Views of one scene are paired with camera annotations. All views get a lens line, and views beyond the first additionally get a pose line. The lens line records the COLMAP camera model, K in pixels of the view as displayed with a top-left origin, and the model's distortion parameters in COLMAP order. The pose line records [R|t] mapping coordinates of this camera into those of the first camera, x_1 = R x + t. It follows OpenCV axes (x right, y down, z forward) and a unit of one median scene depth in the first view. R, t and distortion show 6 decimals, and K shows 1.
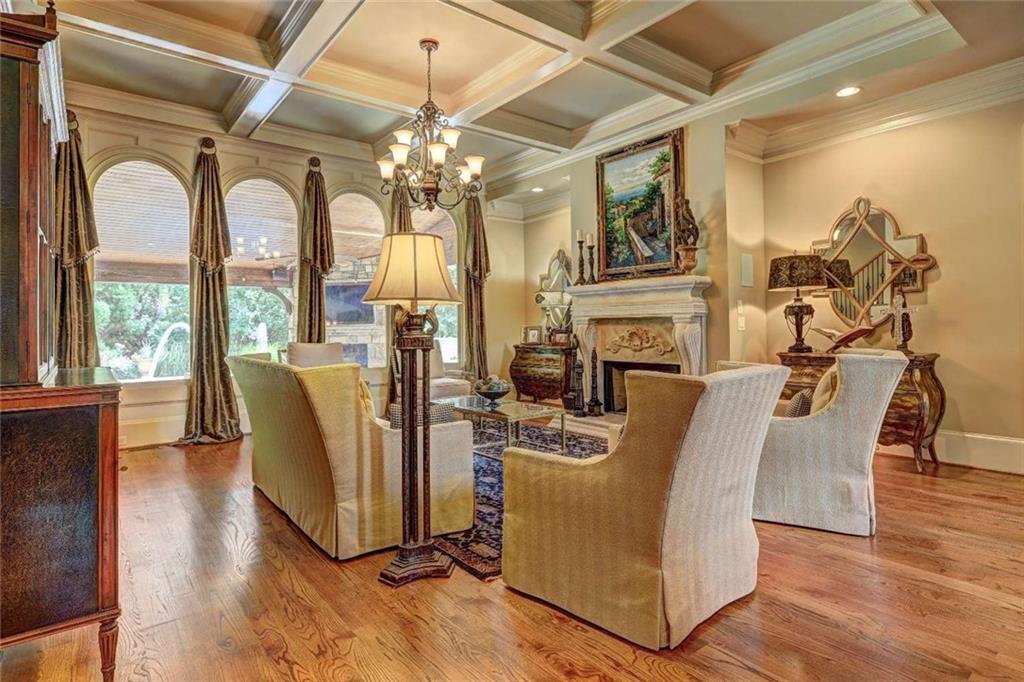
lens RADIAL K [[549.8, 0, 509.7], [0, 549.8, 330.8], [0, 0, 1]] dist [0.002287, 0.000359]
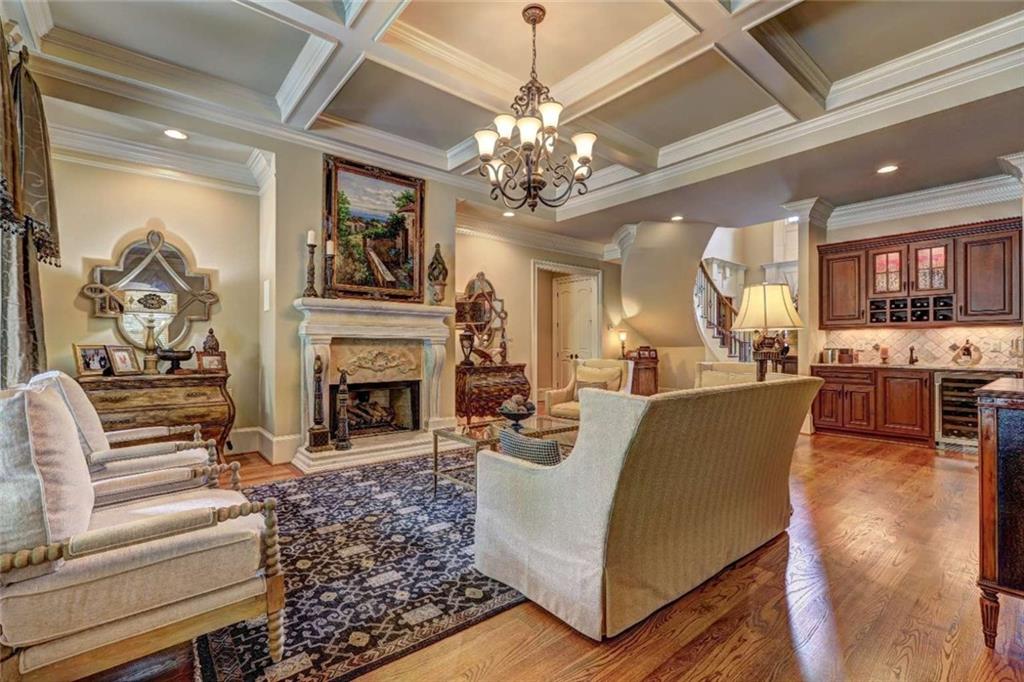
lens RADIAL K [[454.6, 0, 508.8], [0, 454.6, 350.6], [0, 0, 1]] dist [-0.002383, -0.000096]
pose [[-0.030980, 0.003249, 0.999515, -0.643620], [0.005871, 0.999978, -0.003069, 0.002953], [-0.999503, 0.005773, -0.030999, 0.811077]]
